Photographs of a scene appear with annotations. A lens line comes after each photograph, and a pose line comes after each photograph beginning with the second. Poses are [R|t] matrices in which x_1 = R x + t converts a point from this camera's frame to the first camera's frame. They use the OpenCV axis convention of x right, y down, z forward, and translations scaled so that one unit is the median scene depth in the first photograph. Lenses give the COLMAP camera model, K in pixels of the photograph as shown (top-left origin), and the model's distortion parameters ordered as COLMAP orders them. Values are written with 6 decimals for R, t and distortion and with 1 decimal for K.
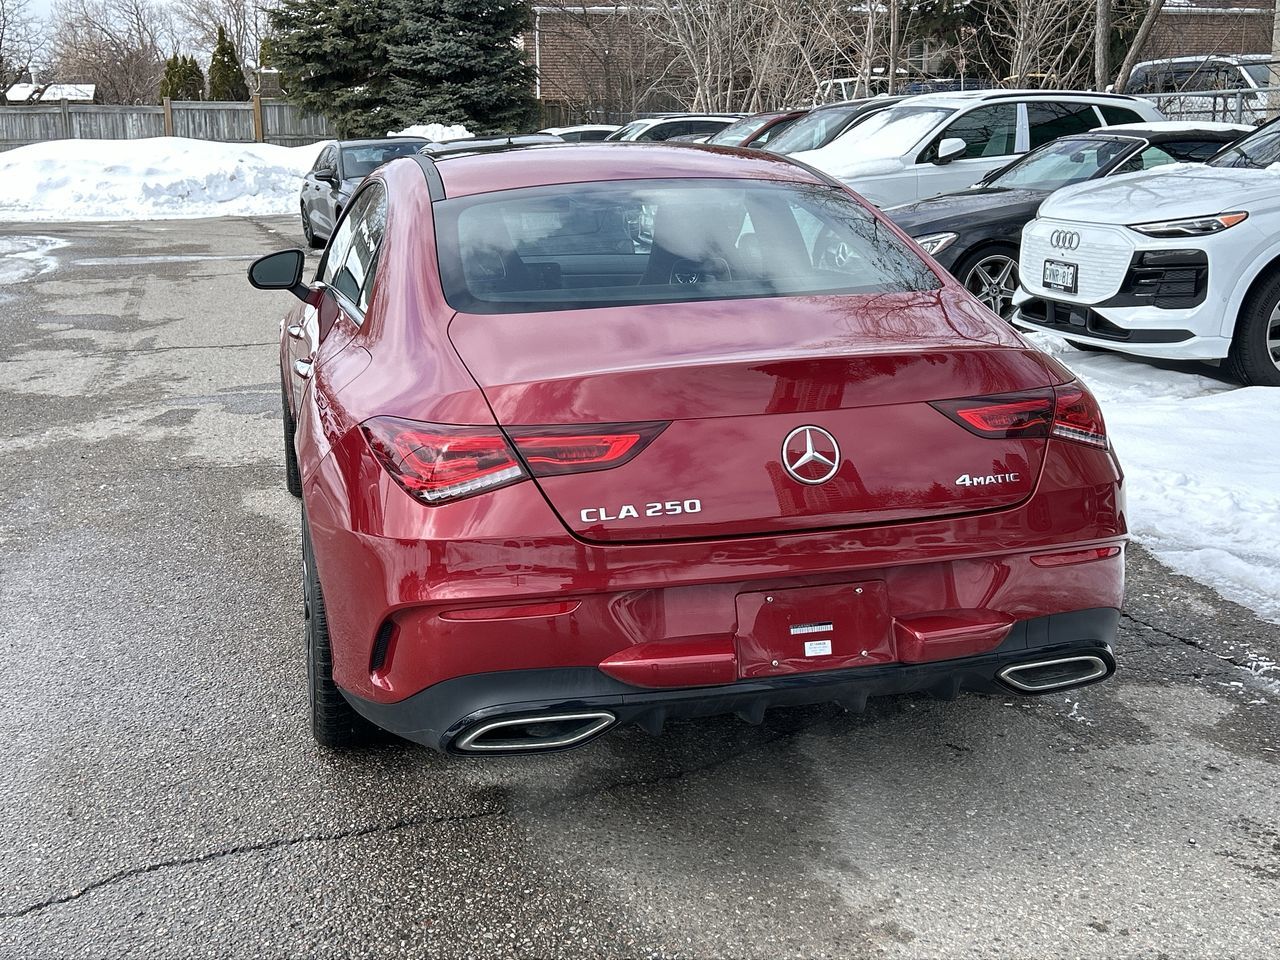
lens RADIAL K [[1469.0, 0, 630.5], [0, 1469.0, 463.4], [0, 0, 1]] dist [0.119177, -0.250742]
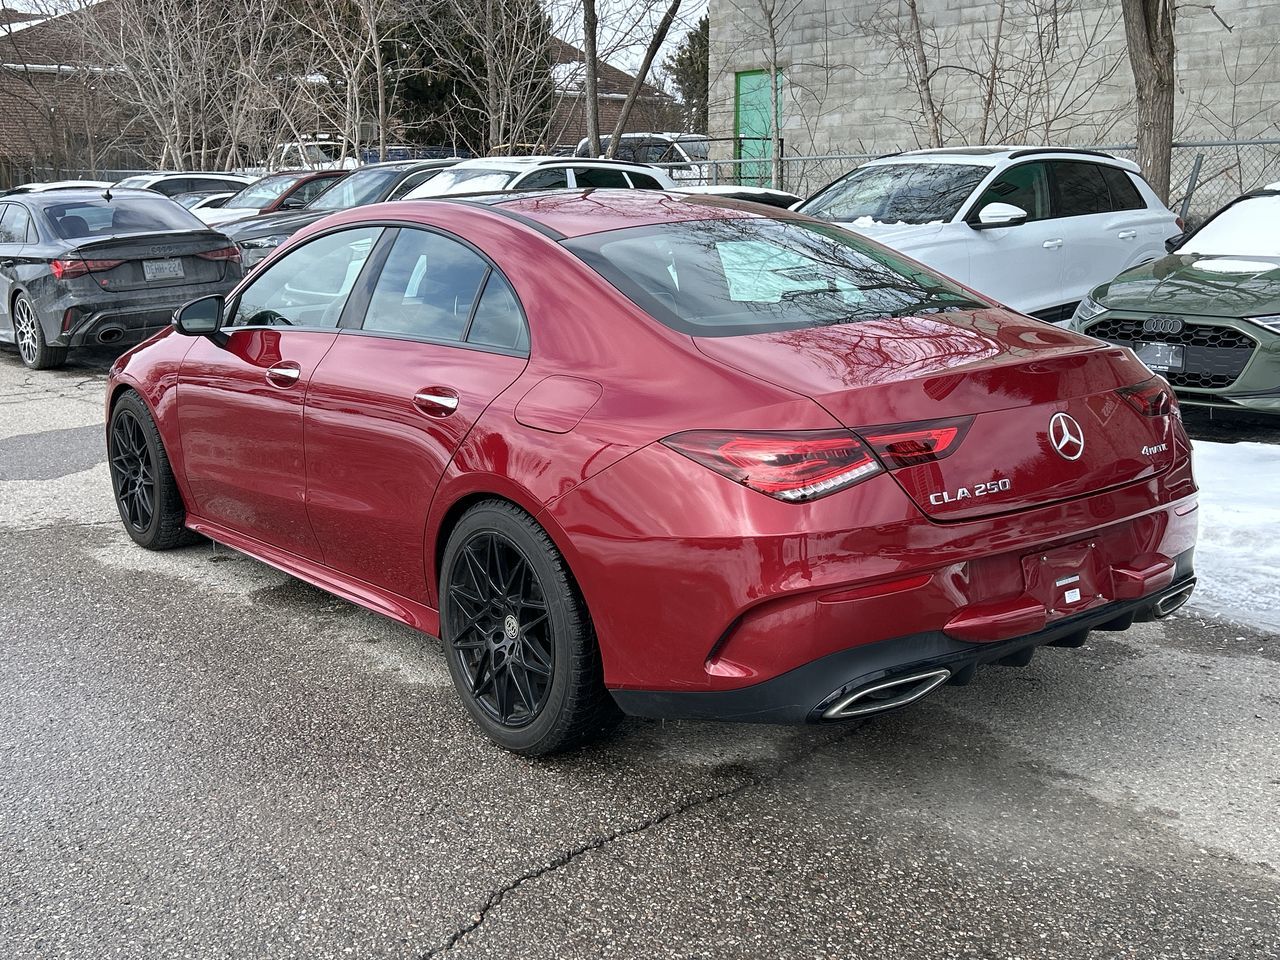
lens RADIAL K [[1352.2, 0, 620.3], [0, 1352.2, 481.9], [0, 0, 1]] dist [0.157345, -0.395862]
pose [[0.918159, -0.074707, 0.389106, -0.509023], [0.080011, 0.996791, 0.002581, -0.000563], [-0.388050, 0.028763, 0.921189, 0.080841]]
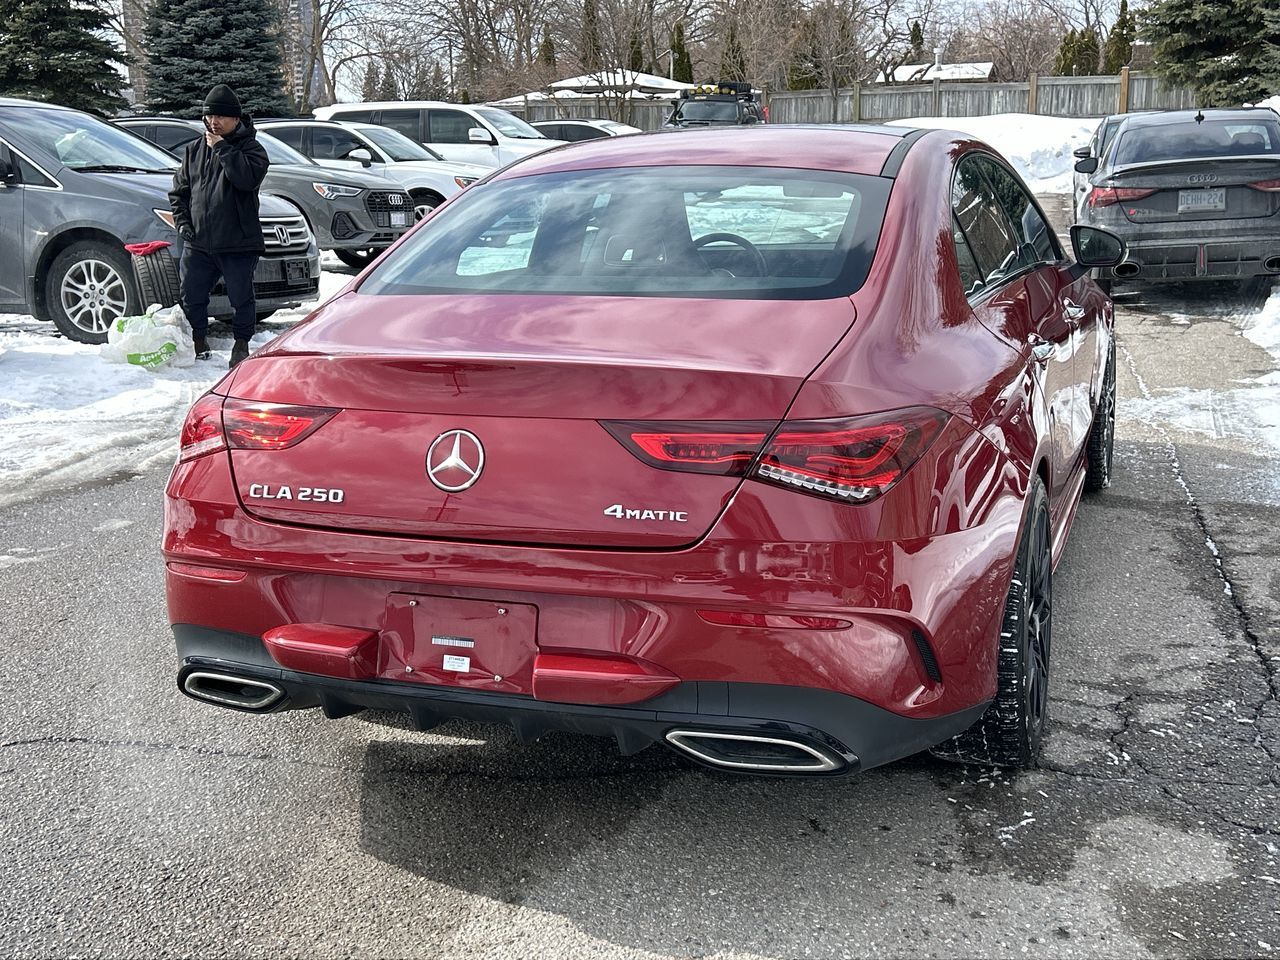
lens RADIAL K [[1469.0, 0, 630.5], [0, 1469.0, 463.4], [0, 0, 1]] dist [0.119177, -0.250742]
pose [[0.825465, 0.122864, -0.550919, 0.574379], [-0.114042, 0.992197, 0.050402, -0.050280], [0.552812, 0.021223, 0.833036, 0.208807]]
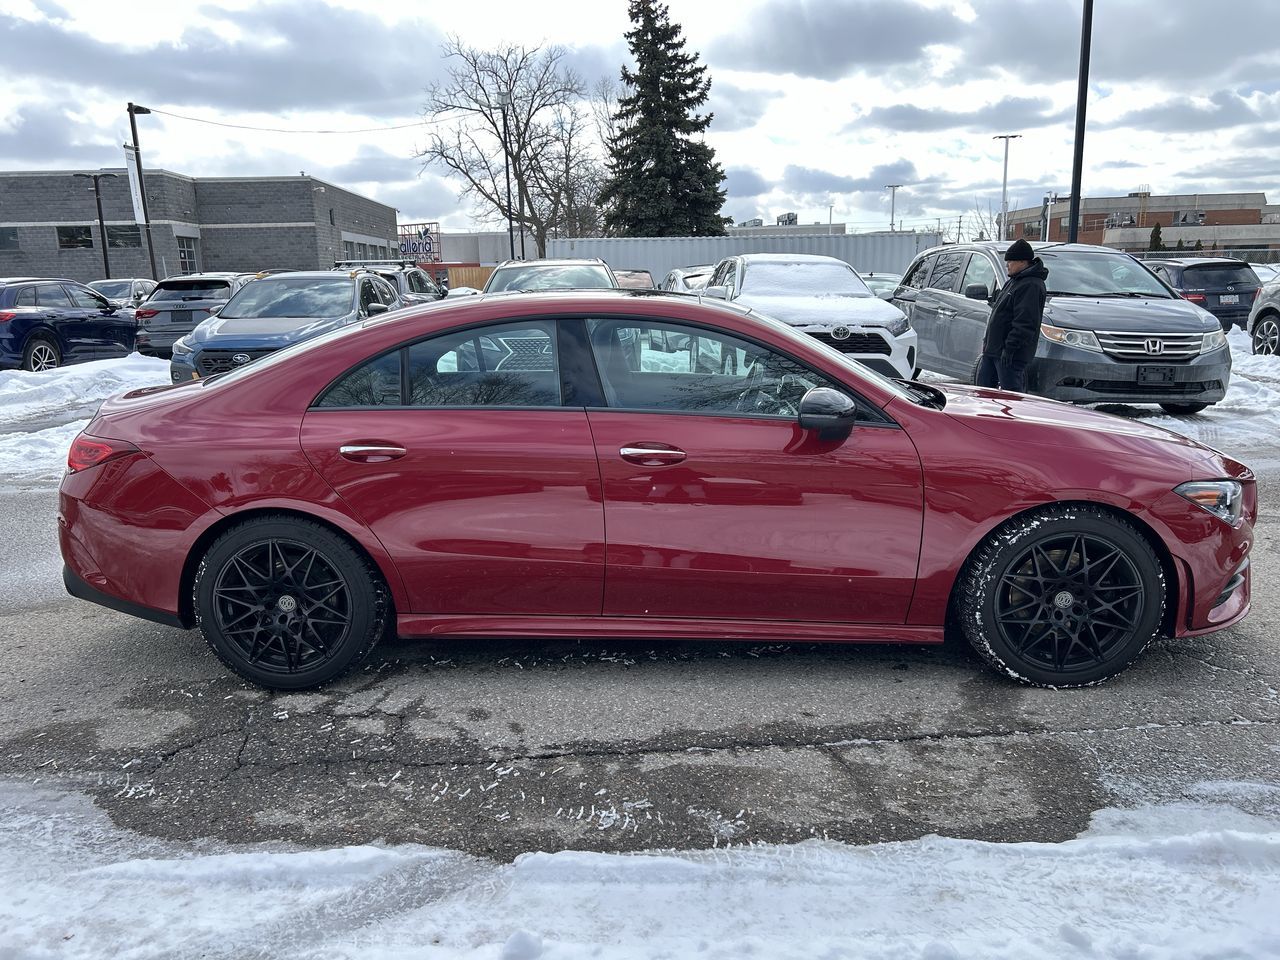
lens RADIAL K [[959.0, 0, 640.0], [0, 959.0, 480.0], [0, 0, 1]] dist [0.049507, -0.045026]
pose [[-0.269062, 0.215546, -0.938693, 1.069215], [-0.178499, 0.946590, 0.268524, -0.381030], [0.946437, 0.239805, -0.216217, 1.645878]]
